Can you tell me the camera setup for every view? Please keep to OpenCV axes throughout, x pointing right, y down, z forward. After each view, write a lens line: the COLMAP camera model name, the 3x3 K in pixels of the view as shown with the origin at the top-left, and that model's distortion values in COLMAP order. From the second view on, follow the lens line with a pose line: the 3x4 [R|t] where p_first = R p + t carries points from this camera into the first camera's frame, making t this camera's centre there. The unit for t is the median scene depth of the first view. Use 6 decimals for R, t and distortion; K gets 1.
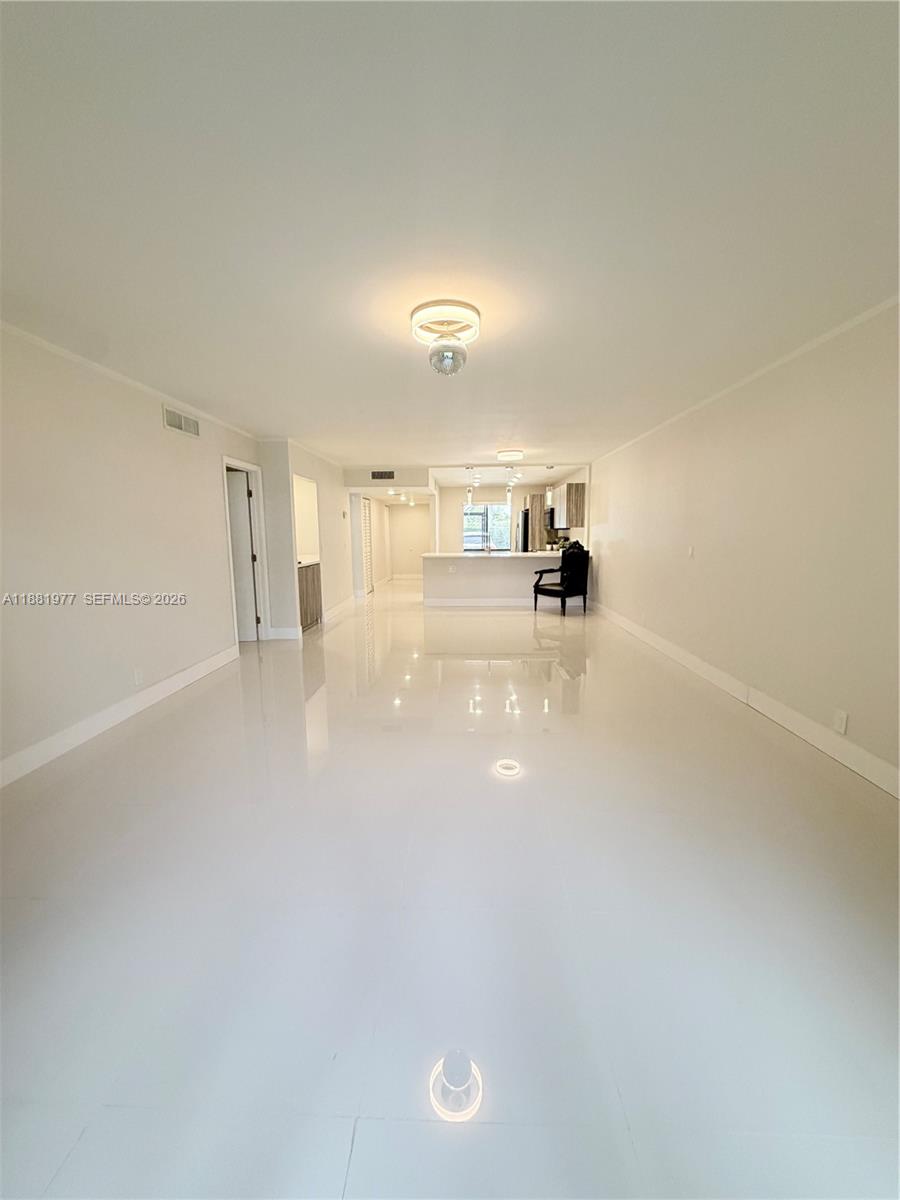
lens RADIAL K [[478.9, 0, 450.0], [0, 478.9, 600.0], [0, 0, 1]] dist [-0.001025, 0.000141]
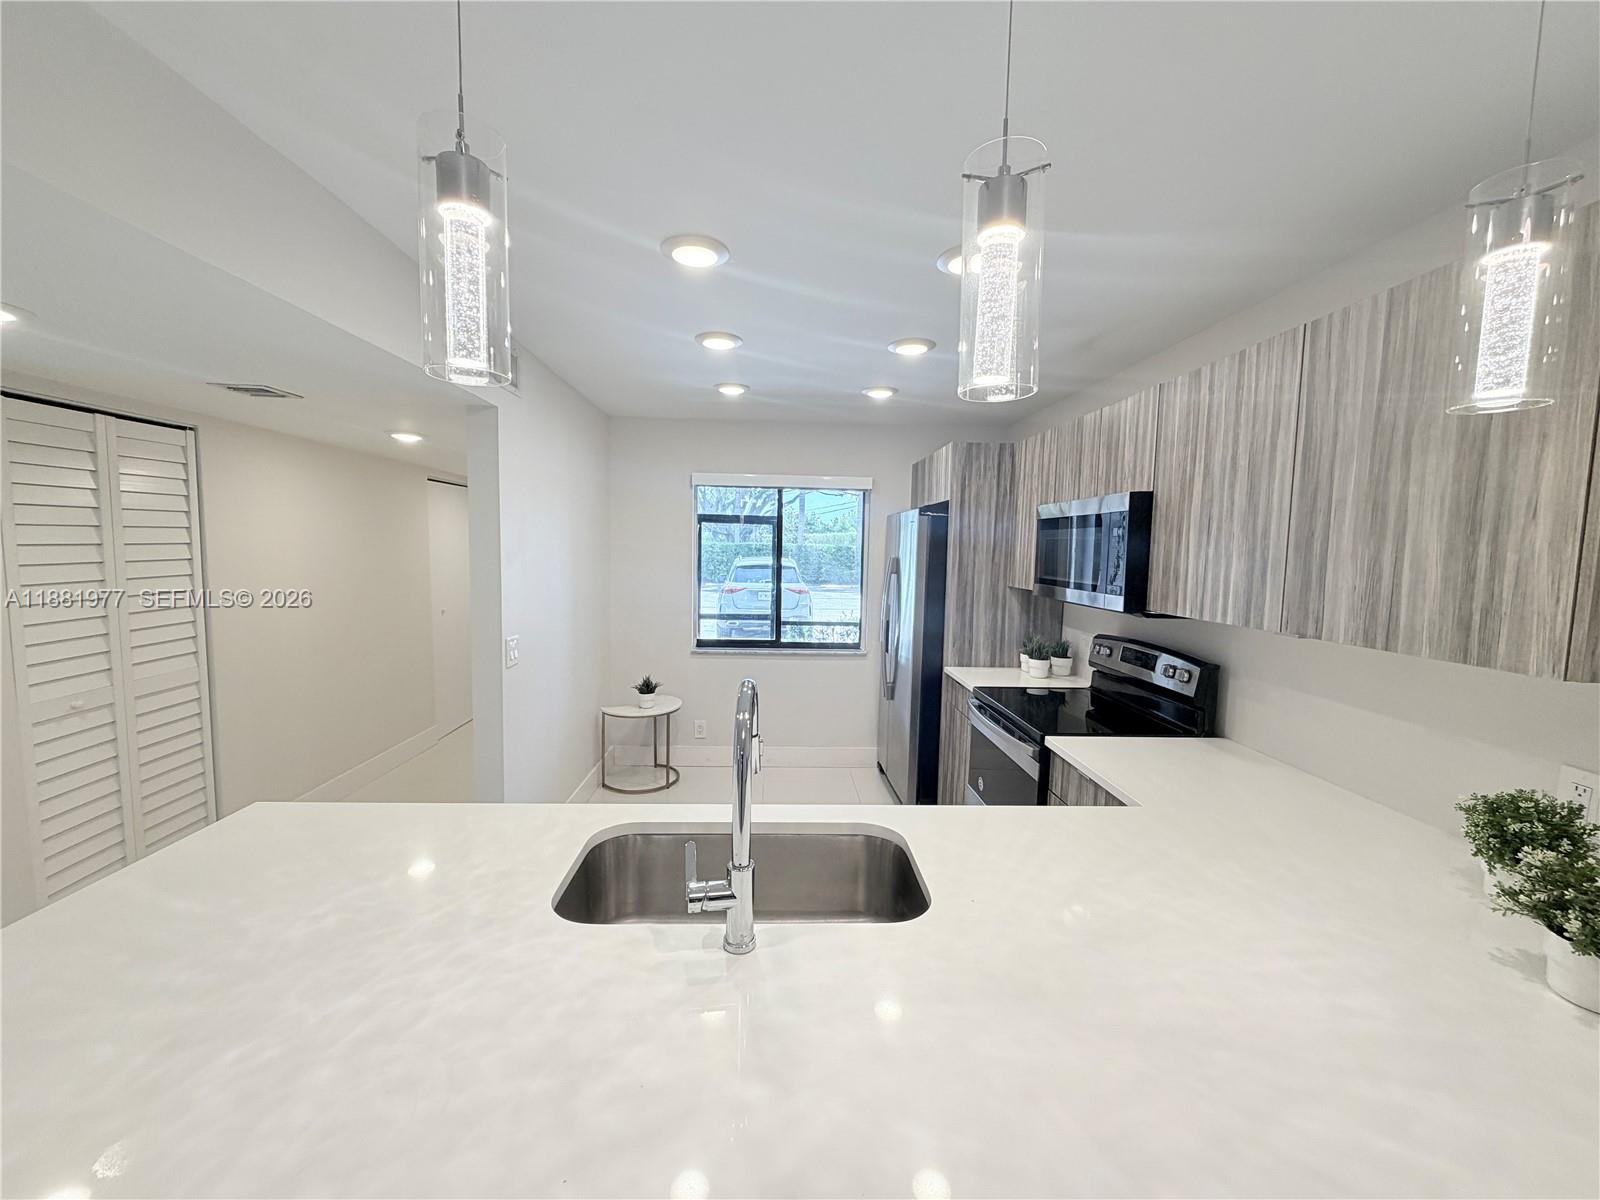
lens RADIAL K [[638.5, 0, 800.0], [0, 638.5, 600.0], [0, 0, 1]] dist [-0.001025, 0.000141]
pose [[0.994478, 0.019477, 0.103121, 0.077308], [-0.013754, 0.998340, -0.055922, -0.161178], [-0.104039, 0.054195, 0.993096, 0.910123]]
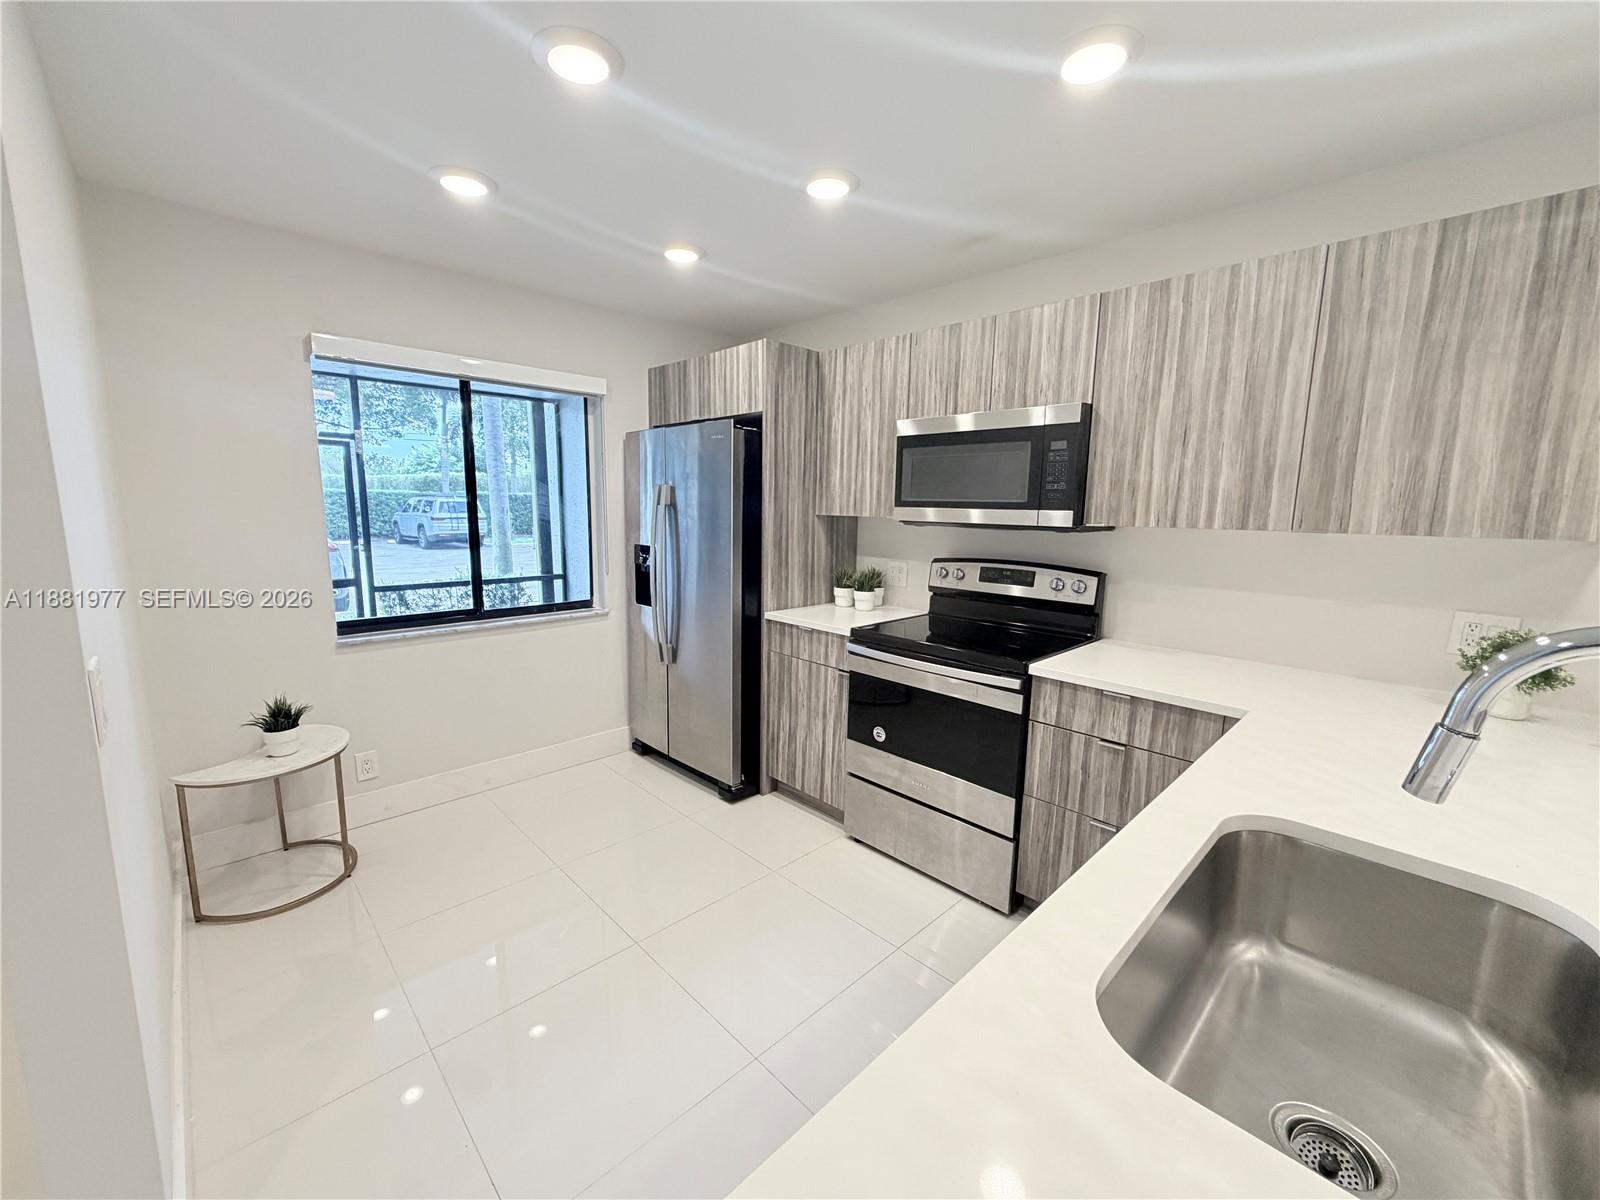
lens RADIAL K [[638.5, 0, 800.0], [0, 638.5, 600.0], [0, 0, 1]] dist [-0.001025, 0.000141]
pose [[0.675519, -0.093576, 0.731381, -0.031206], [0.082719, 0.995270, 0.050938, -0.165660], [-0.732688, 0.026090, 0.680064, 1.063429]]
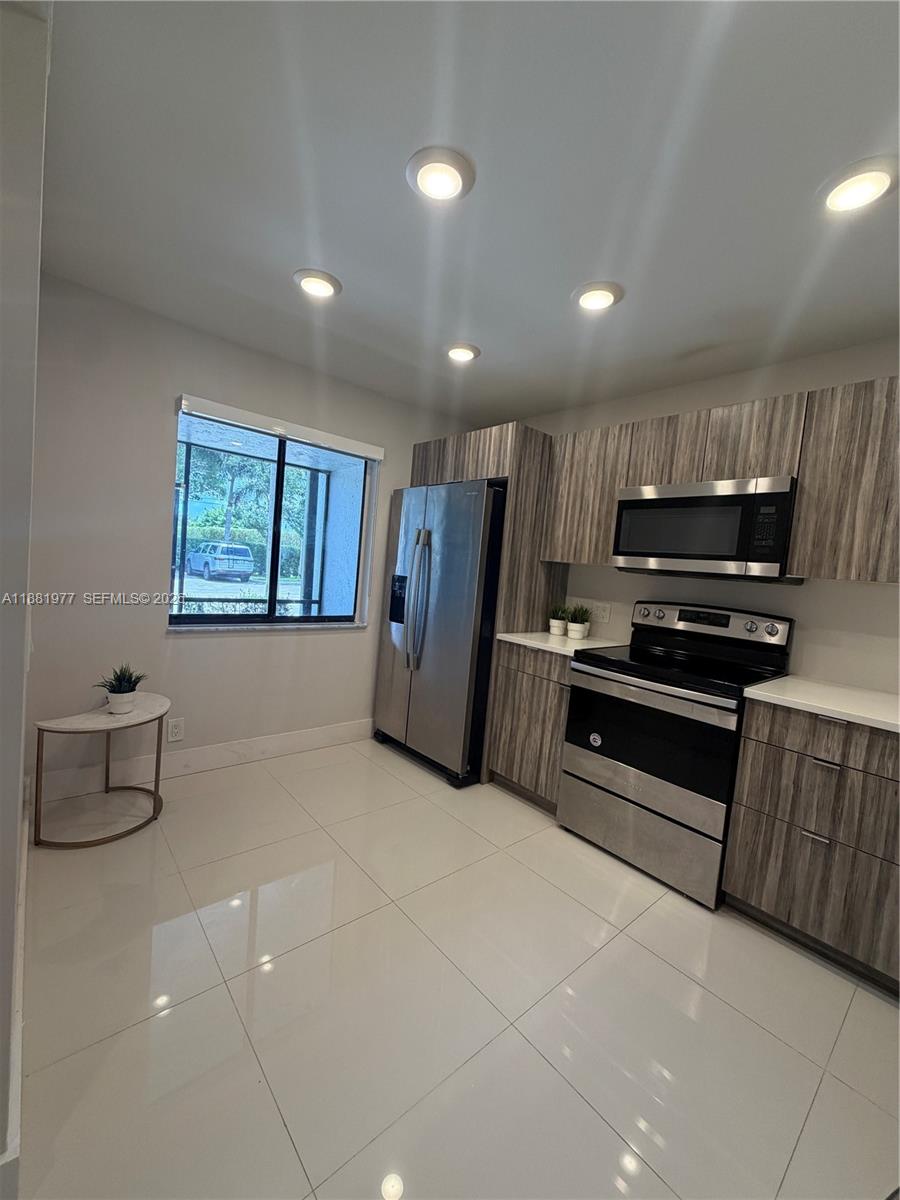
lens RADIAL K [[478.4, 0, 452.1], [0, 478.4, 595.6], [0, 0, 1]] dist [0.000035, 0.000113]
pose [[0.711468, 0.025706, 0.702248, -0.041863], [0.006621, 0.999041, -0.043278, -0.154564], [-0.702687, 0.035441, 0.710616, 1.104270]]
